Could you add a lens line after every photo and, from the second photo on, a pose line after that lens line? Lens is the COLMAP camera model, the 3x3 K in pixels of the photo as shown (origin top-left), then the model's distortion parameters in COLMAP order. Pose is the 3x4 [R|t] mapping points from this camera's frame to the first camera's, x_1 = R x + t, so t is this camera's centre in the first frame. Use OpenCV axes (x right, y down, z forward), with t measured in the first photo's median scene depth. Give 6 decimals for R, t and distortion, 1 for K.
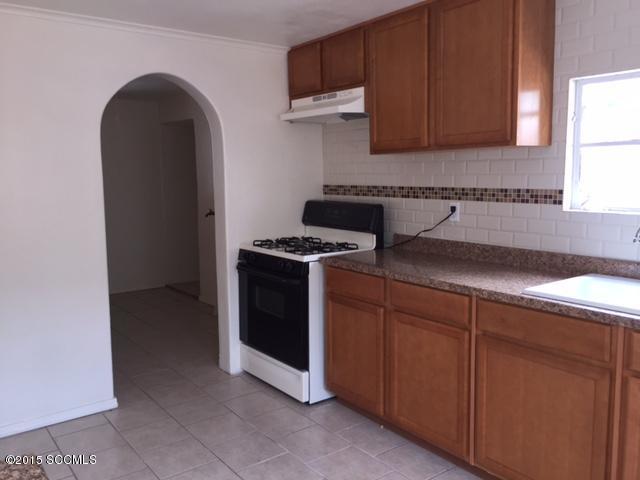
lens RADIAL K [[547.7, 0, 320.0], [0, 547.7, 238.6], [0, 0, 1]] dist [0.076649, -0.088405]
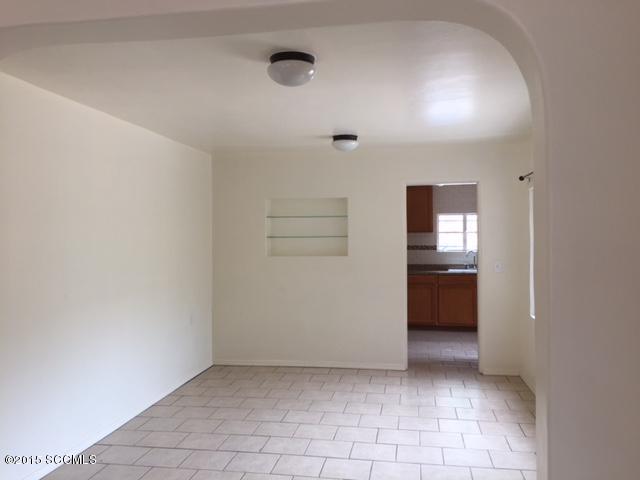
lens RADIAL K [[547.7, 0, 320.4], [0, 547.7, 239.4], [0, 0, 1]] dist [0.076649, -0.088405]
pose [[0.728641, -0.001157, 0.684895, -2.400503], [0.082959, 0.992785, -0.086581, 0.108341], [-0.679853, 0.119904, 0.723480, -0.964241]]
